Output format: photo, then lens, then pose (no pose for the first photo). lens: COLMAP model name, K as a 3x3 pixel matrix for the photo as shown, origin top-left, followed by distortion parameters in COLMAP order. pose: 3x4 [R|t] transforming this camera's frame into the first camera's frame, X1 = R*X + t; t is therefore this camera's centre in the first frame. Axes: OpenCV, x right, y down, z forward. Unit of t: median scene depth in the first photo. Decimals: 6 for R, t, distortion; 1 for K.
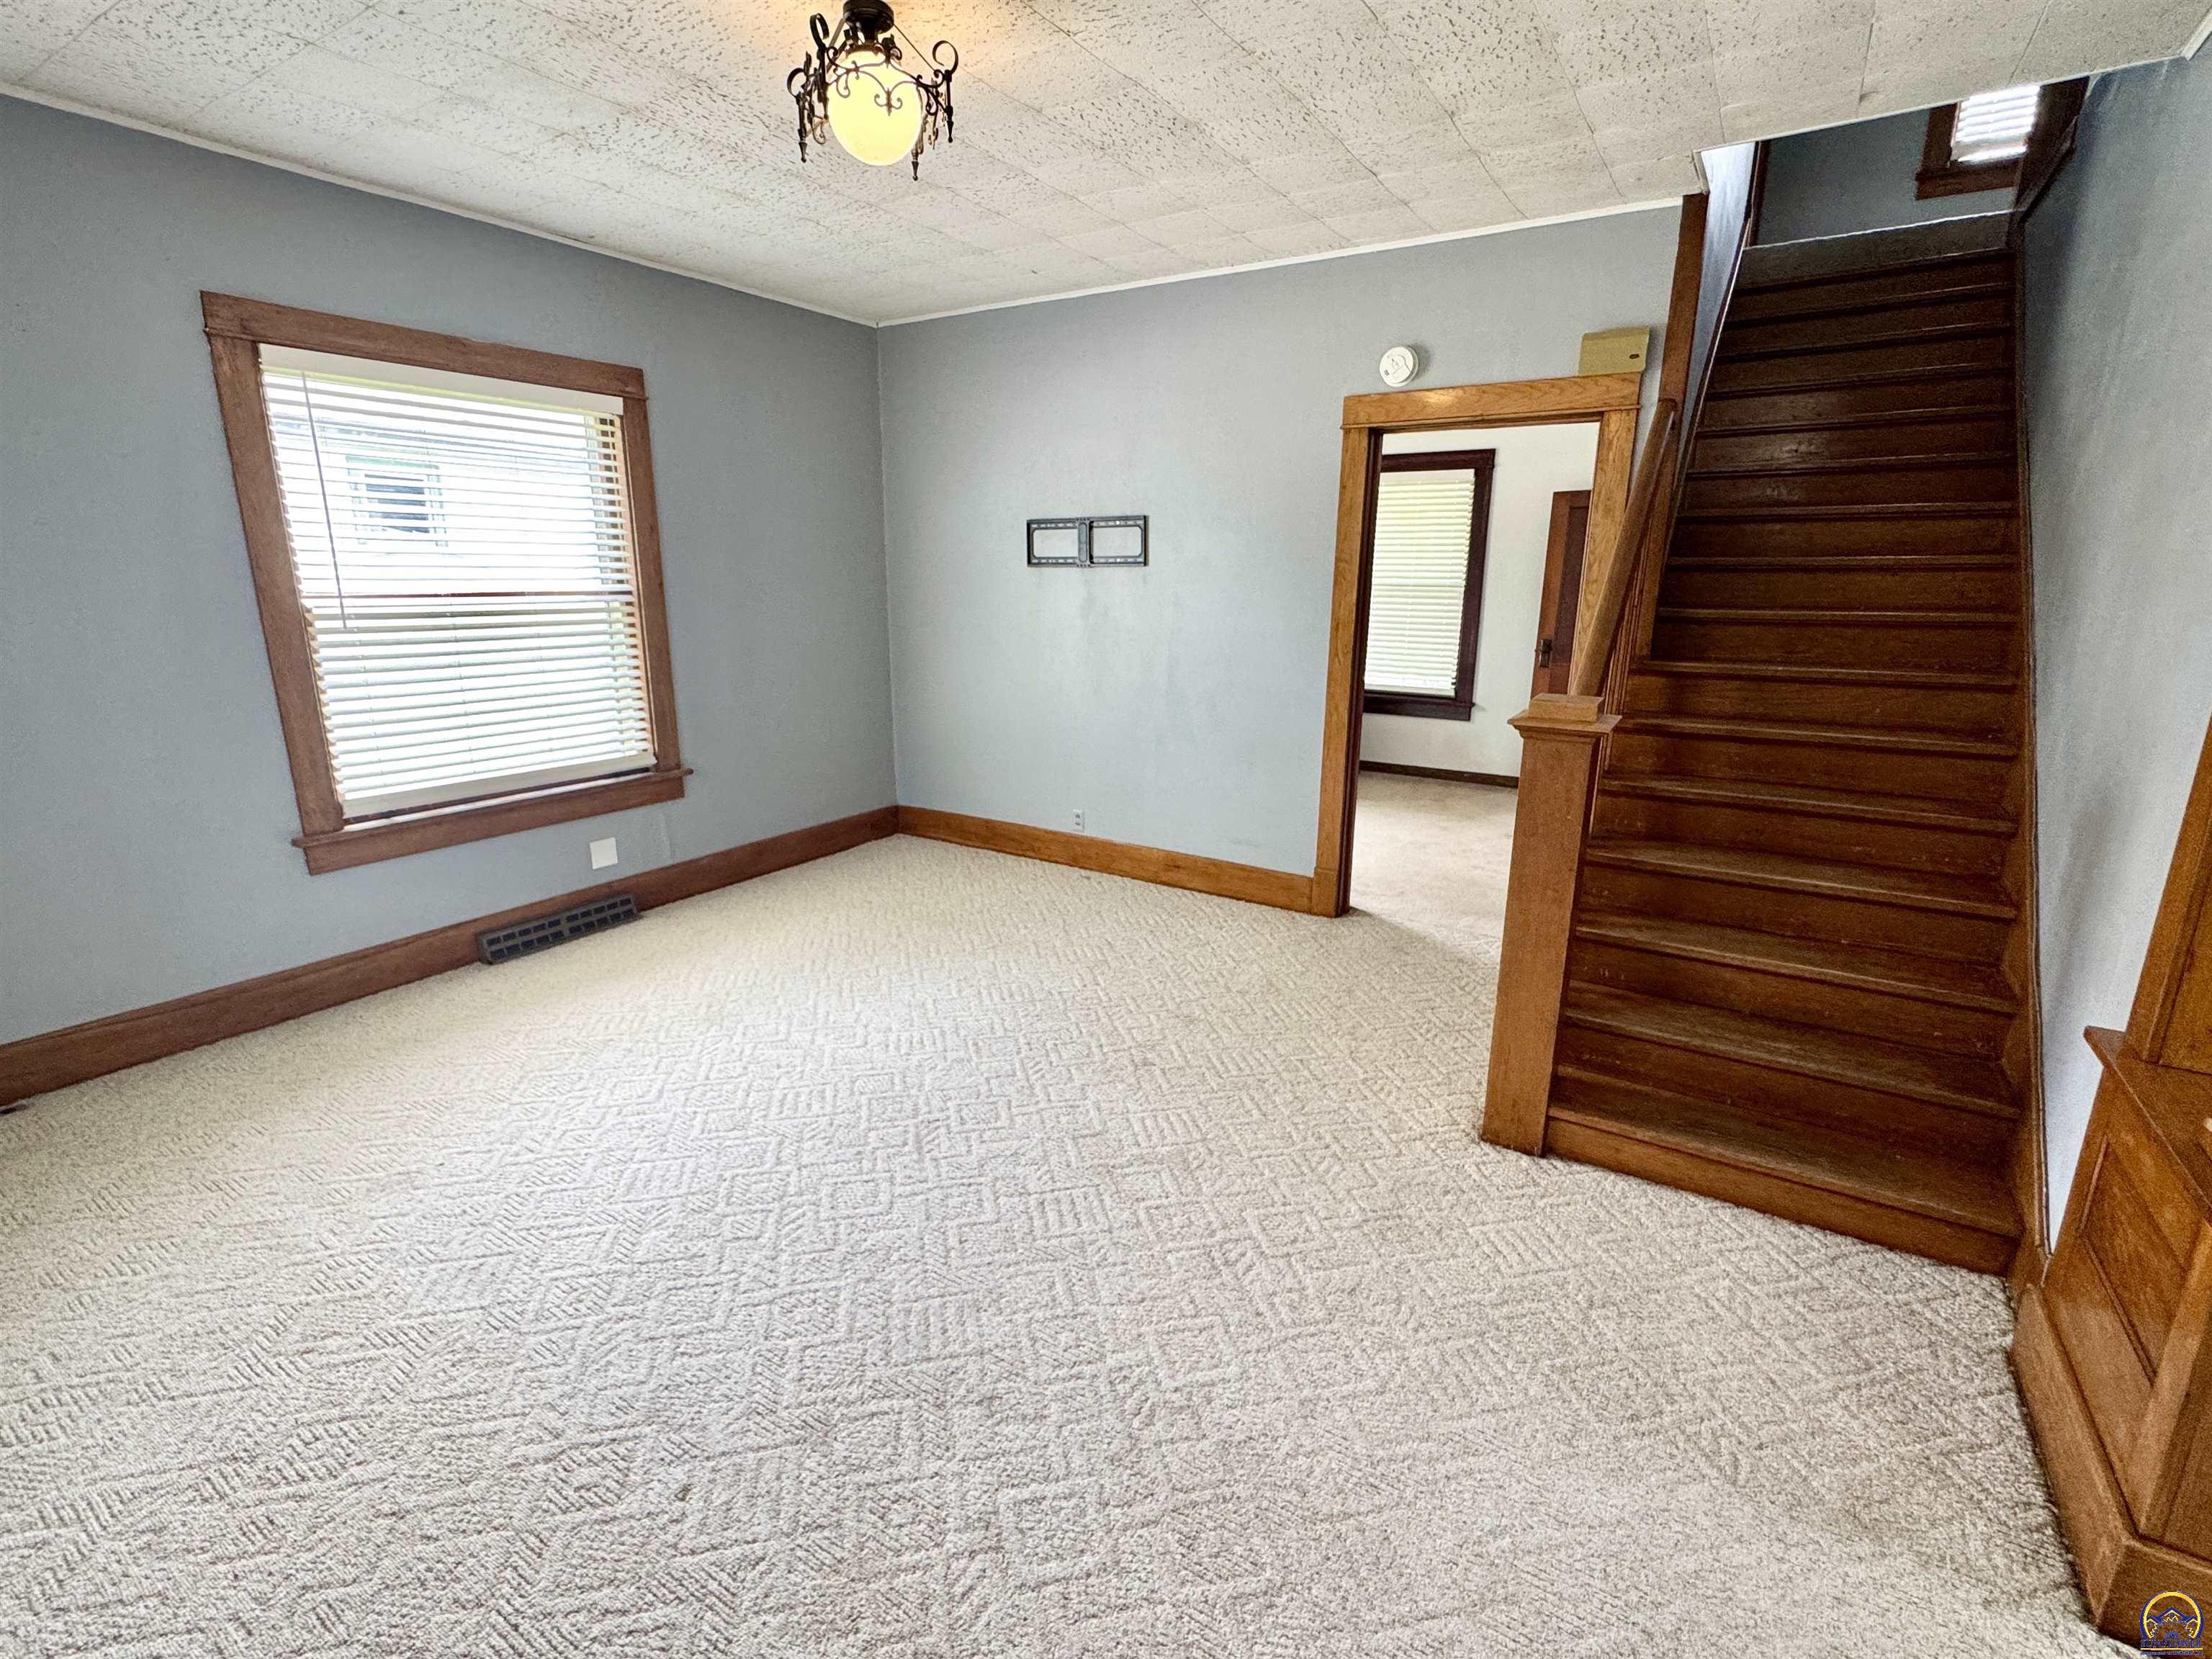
lens RADIAL K [[1032.2, 0, 1106.0], [0, 1032.2, 829.5], [0, 0, 1]] dist [-0.012940, 0.002563]
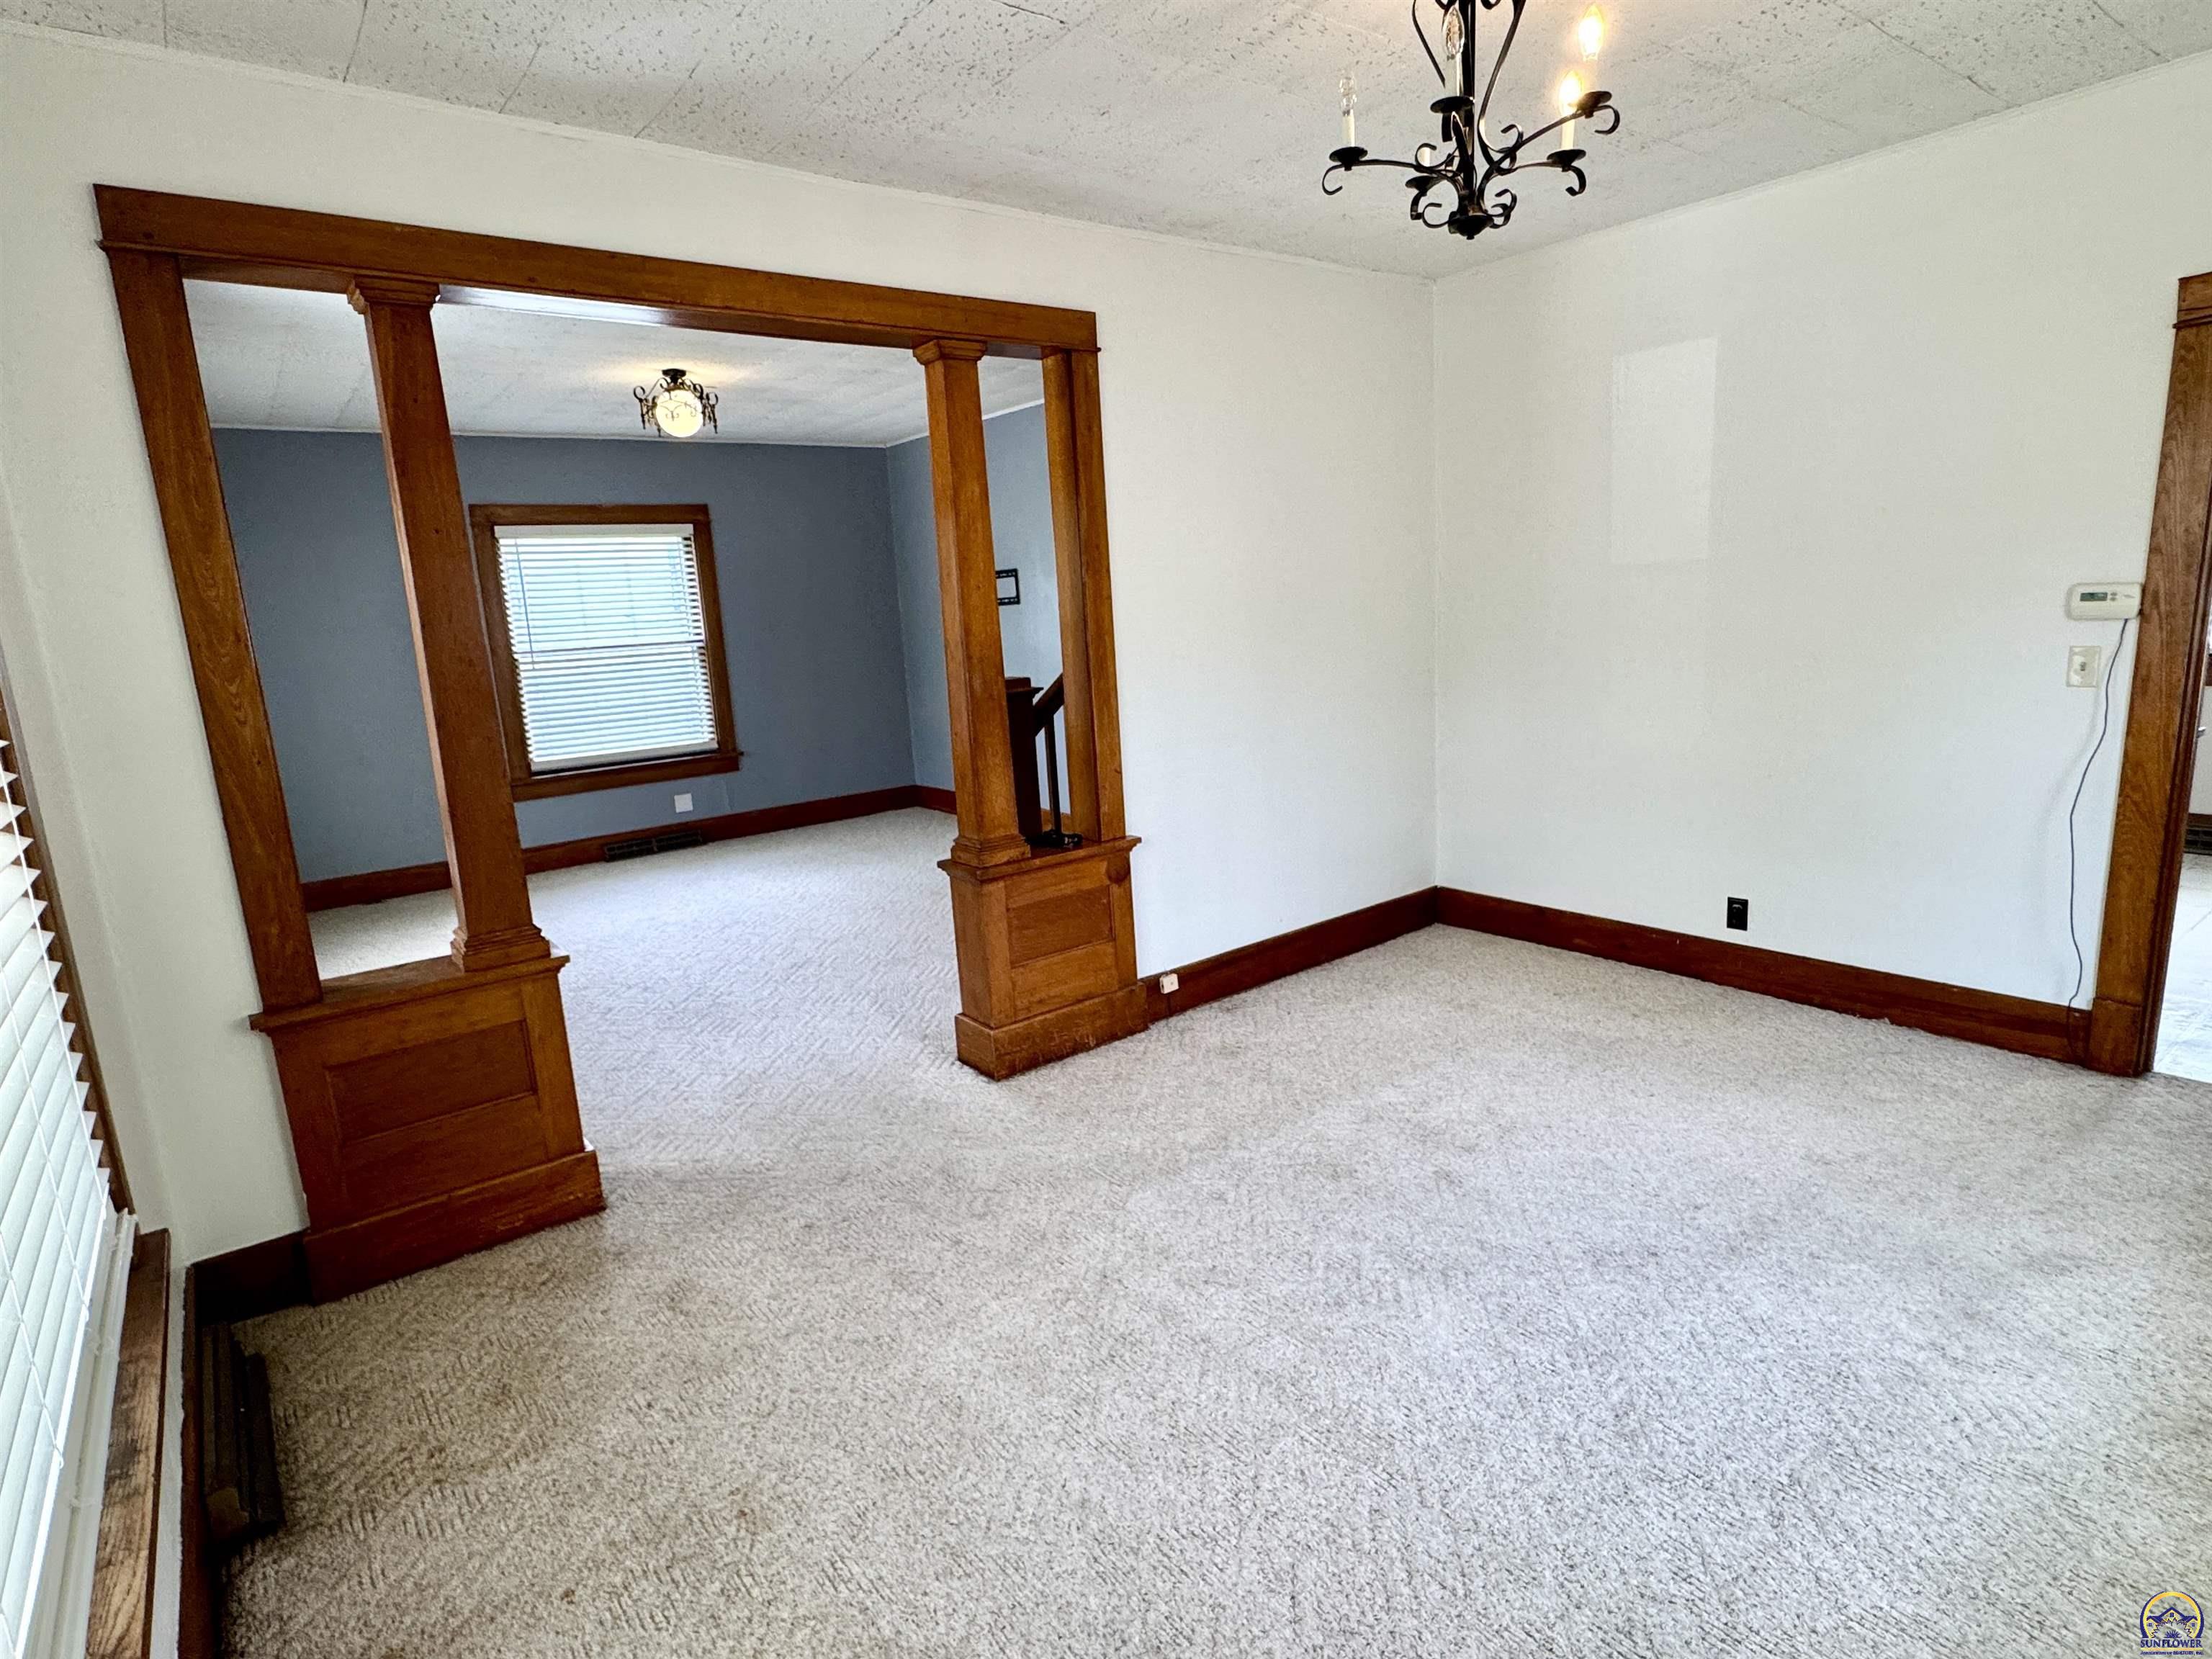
lens RADIAL K [[1162.2, 0, 1106.0], [0, 1162.2, 829.5], [0, 0, 1]] dist [-0.033828, -0.000082]
pose [[0.942091, 0.007565, -0.335271, 1.828543], [-0.021486, 0.999053, -0.037831, 0.294884], [0.334667, 0.042844, 0.941362, -1.176207]]
